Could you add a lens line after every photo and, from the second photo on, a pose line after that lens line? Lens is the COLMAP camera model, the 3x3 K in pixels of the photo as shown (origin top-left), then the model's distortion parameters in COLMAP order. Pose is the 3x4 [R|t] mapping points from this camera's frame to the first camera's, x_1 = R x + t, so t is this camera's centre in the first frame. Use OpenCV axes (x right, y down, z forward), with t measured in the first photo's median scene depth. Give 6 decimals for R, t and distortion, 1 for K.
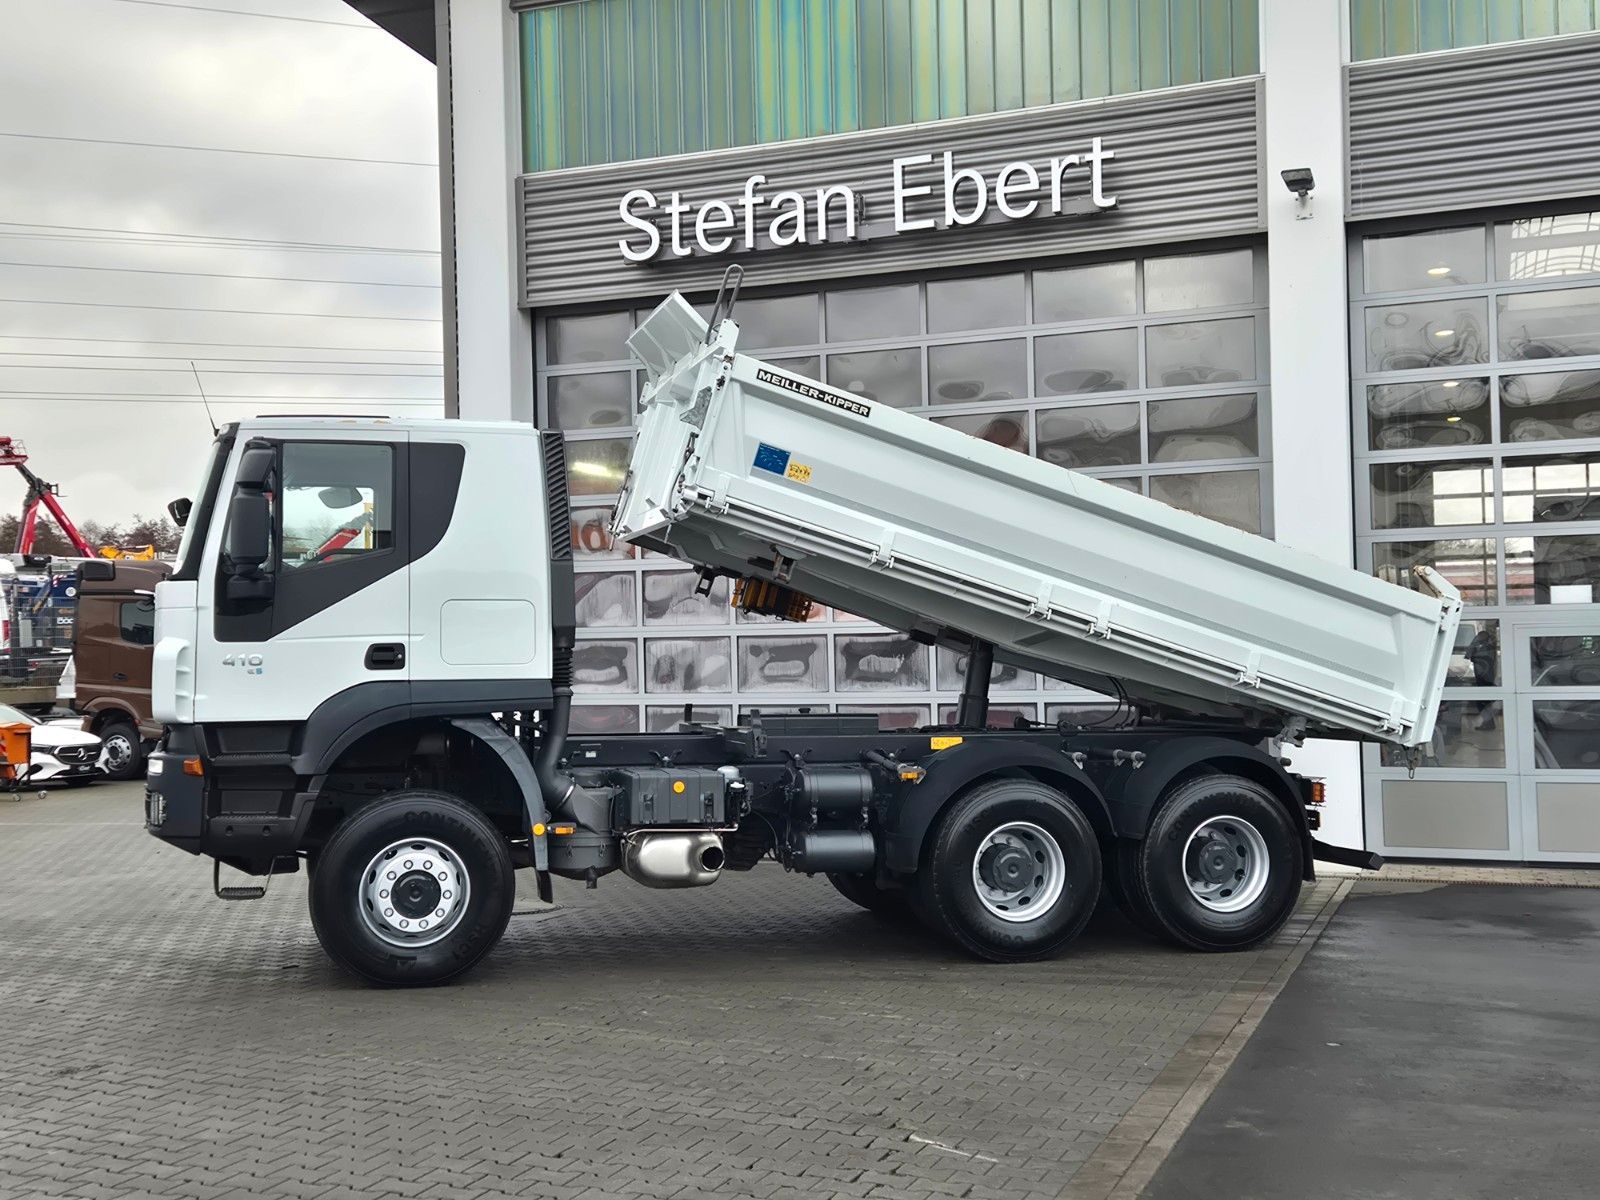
lens RADIAL K [[1760.6, 0, 808.6], [0, 1760.6, 585.9], [0, 0, 1]] dist [0.073221, 0.000000]
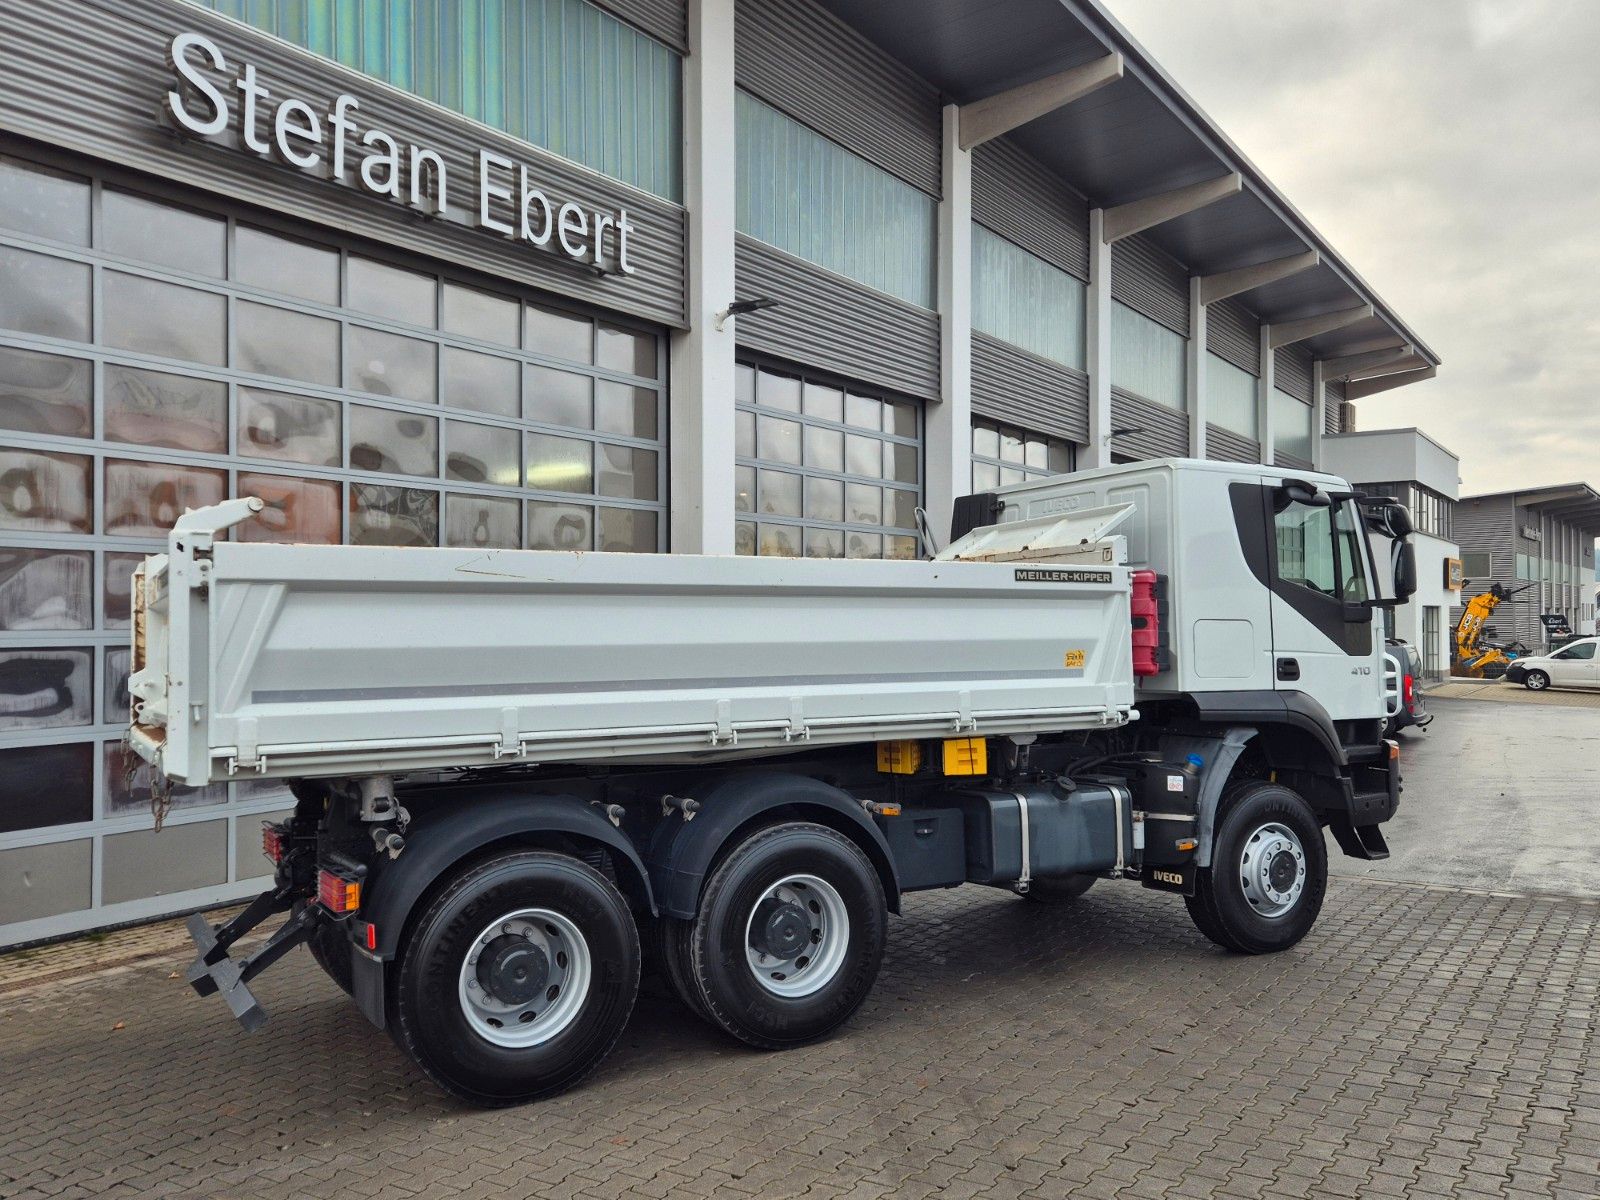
lens RADIAL K [[1255.9, 0, 795.4], [0, 1255.9, 612.0], [0, 0, 1]] dist [0.078644, -0.058821]
pose [[0.236456, 0.020956, 0.971416, -0.606087], [-0.031602, 0.999404, -0.013868, 0.016145], [-0.971128, -0.027420, 0.236977, 0.685648]]
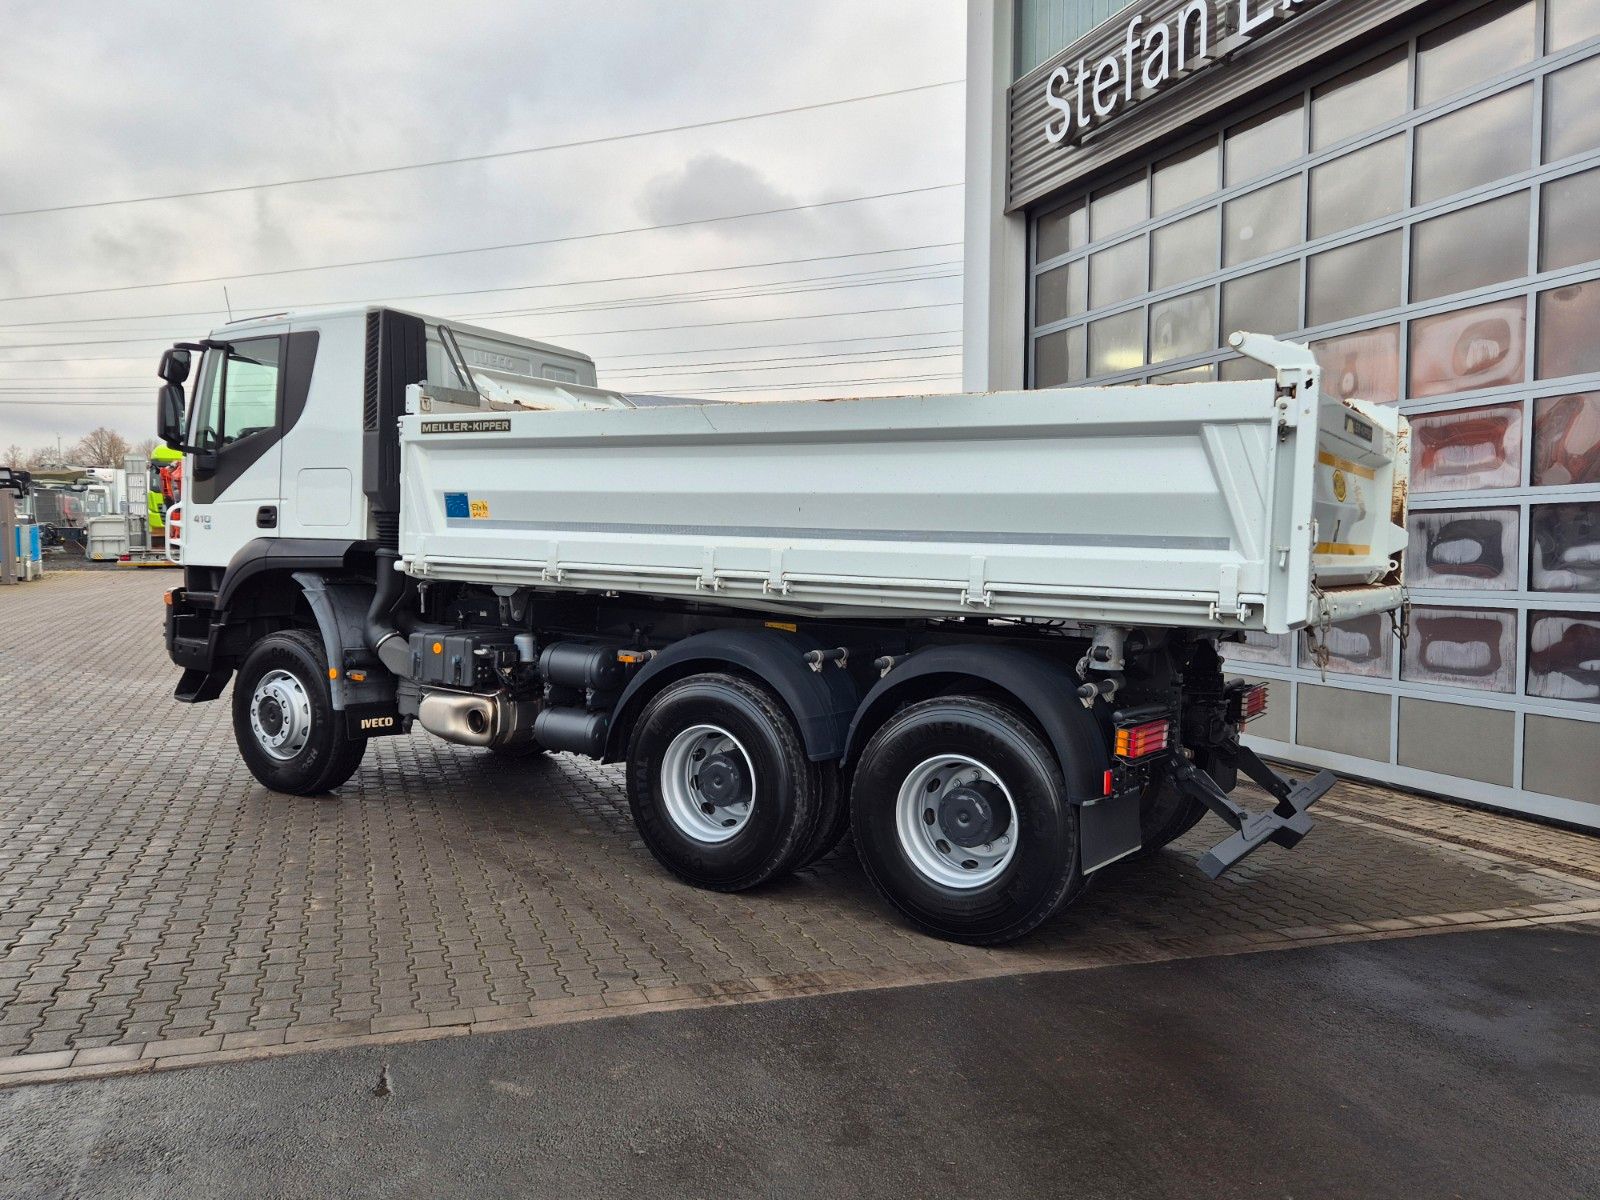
lens RADIAL K [[1255.9, 0, 800.9], [0, 1255.9, 613.5], [0, 0, 1]] dist [0.078644, -0.058821]
pose [[0.654494, 0.062456, -0.753483, 0.404499], [0.005603, 0.996154, 0.087438, 0.019796], [0.756047, -0.061449, 0.651627, 0.441787]]
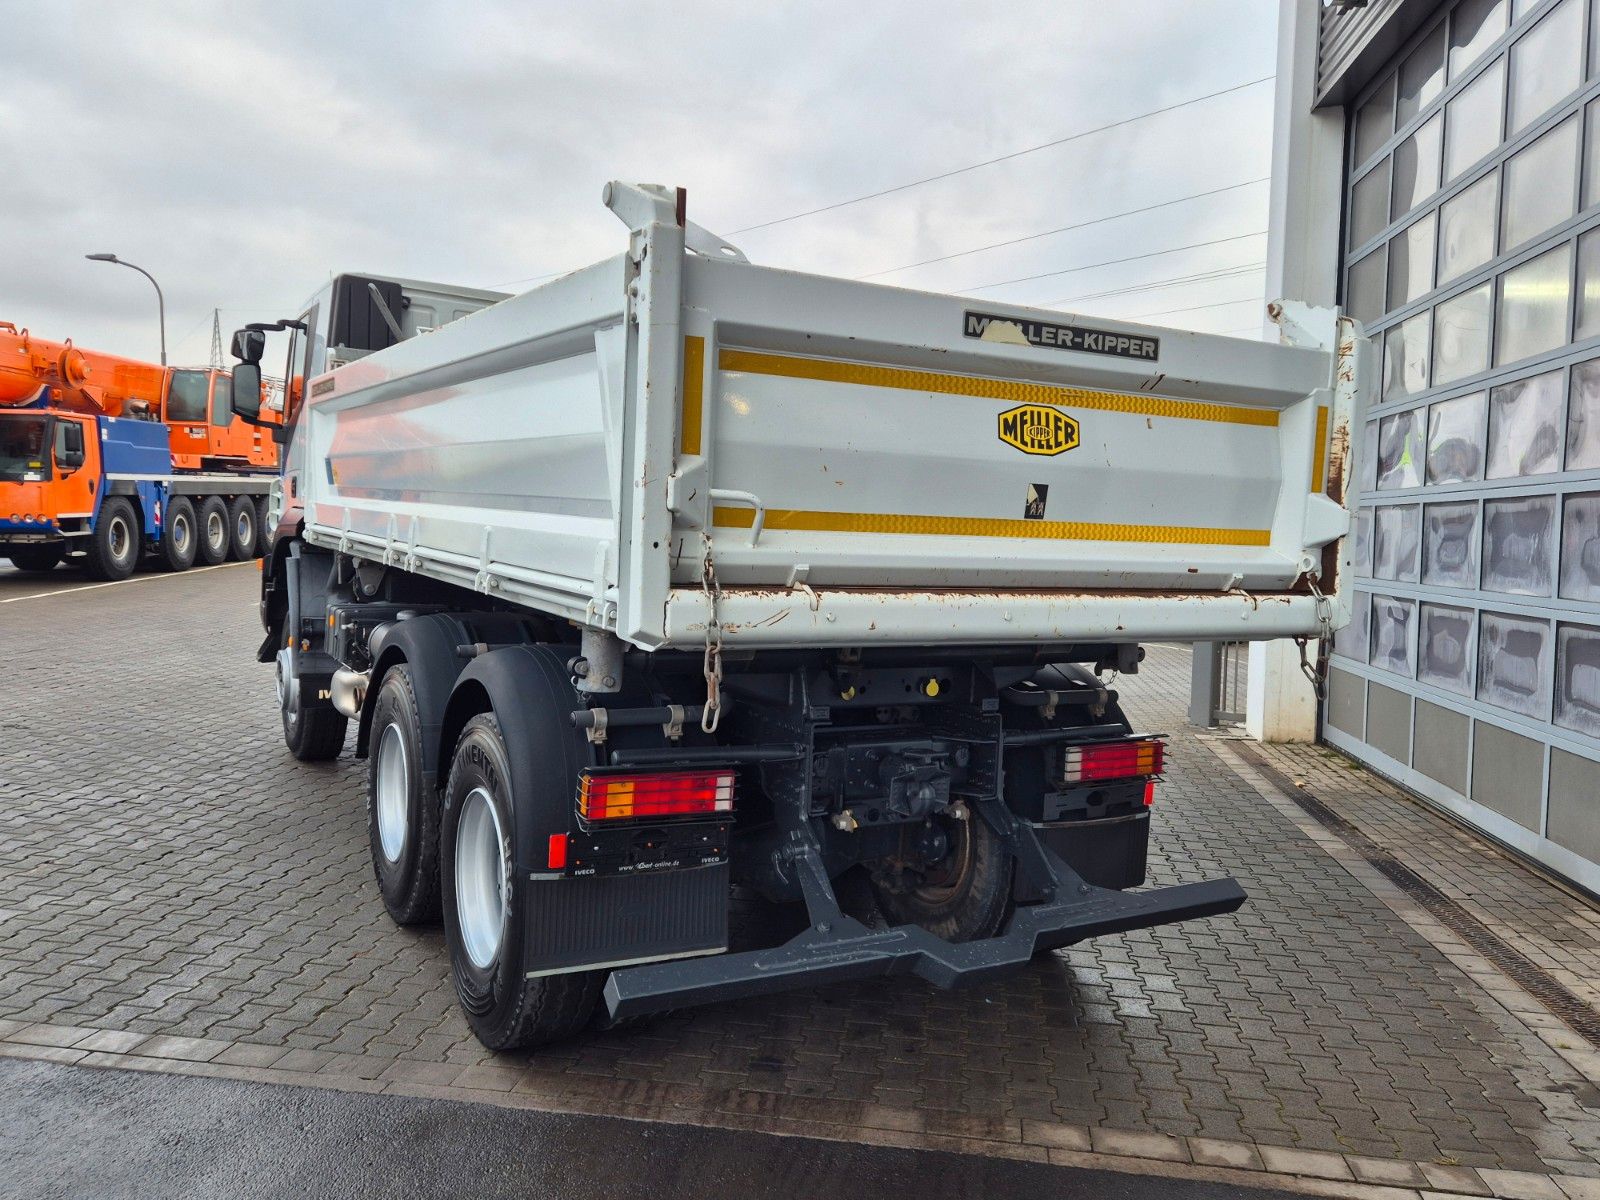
lens RADIAL K [[1255.9, 0, 812.2], [0, 1255.9, 594.3], [0, 0, 1]] dist [0.078644, -0.058821]
pose [[0.236014, 0.075330, -0.968826, 0.443583], [-0.001632, 0.997020, 0.077125, 0.028405], [0.971748, -0.016622, 0.235433, 0.711660]]
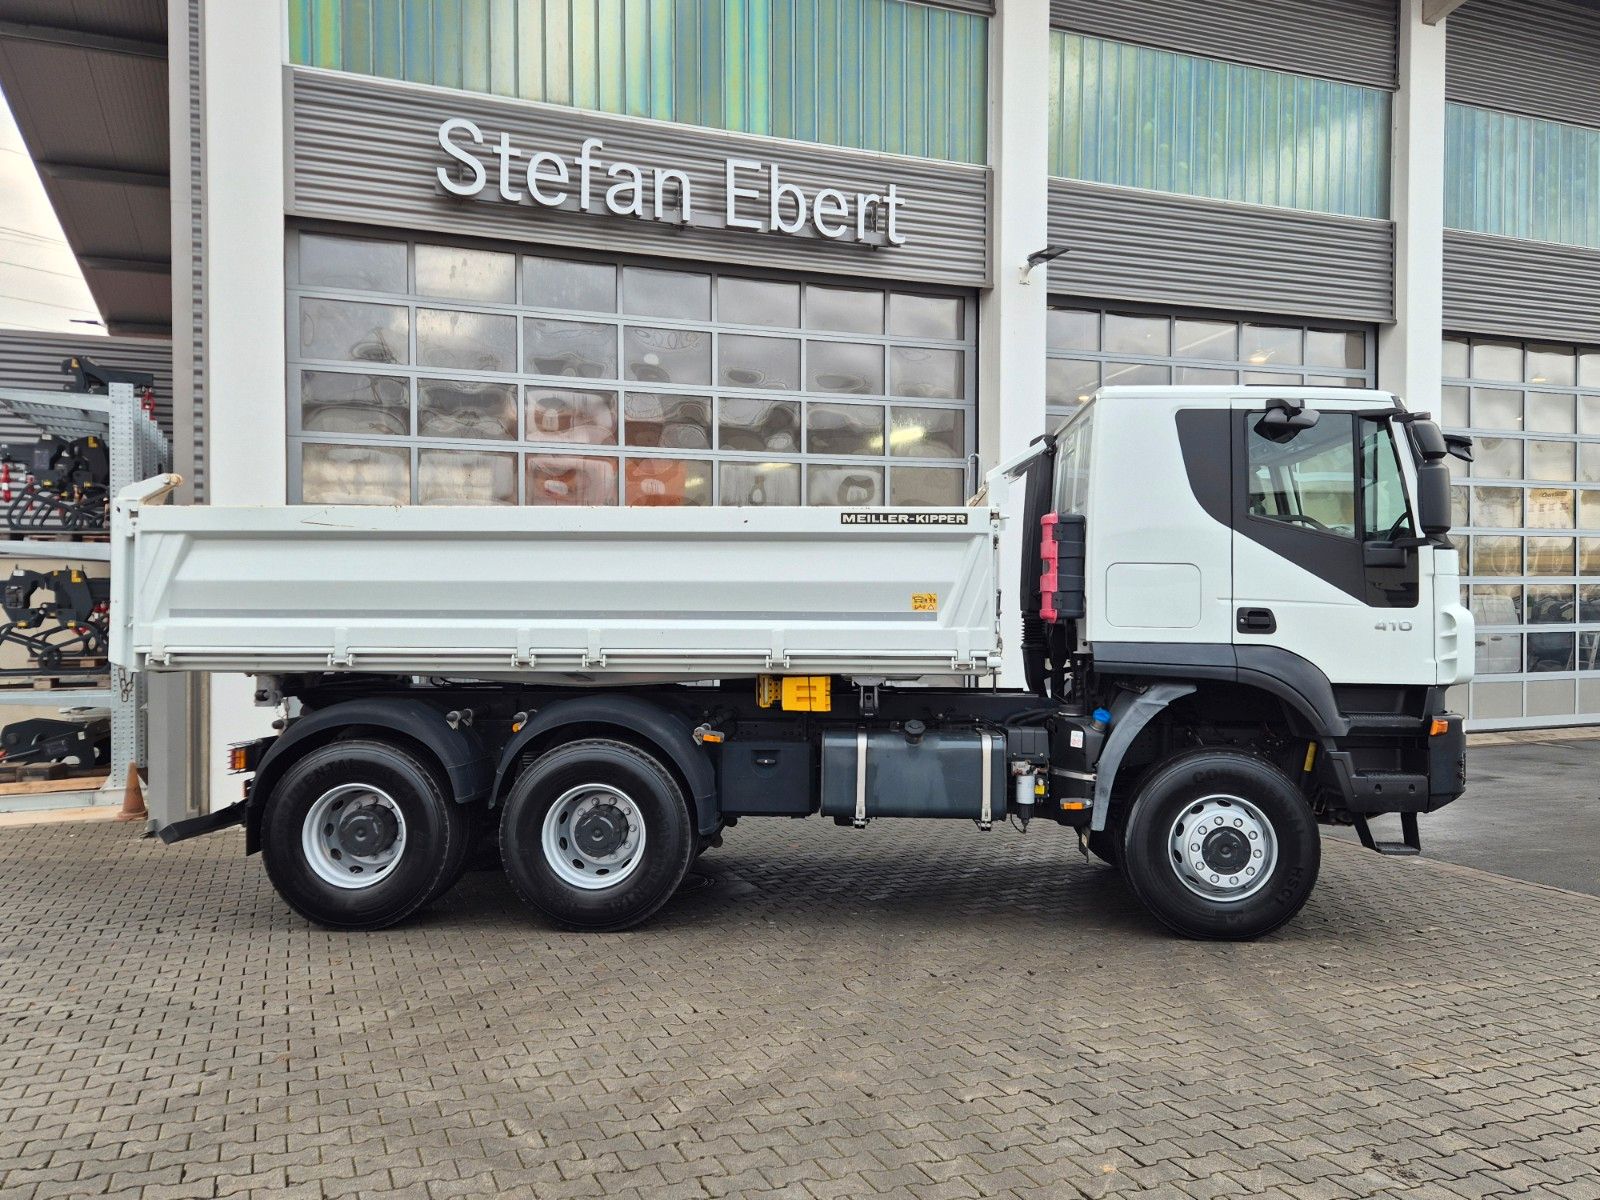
lens RADIAL K [[1255.9, 0, 815.6], [0, 1255.9, 603.3], [0, 0, 1]] dist [0.078644, -0.058821]
pose [[0.724441, 0.006685, 0.689304, -0.473202], [-0.034960, 0.999023, 0.027053, 0.013107], [-0.688450, -0.043696, 0.723967, 0.391485]]
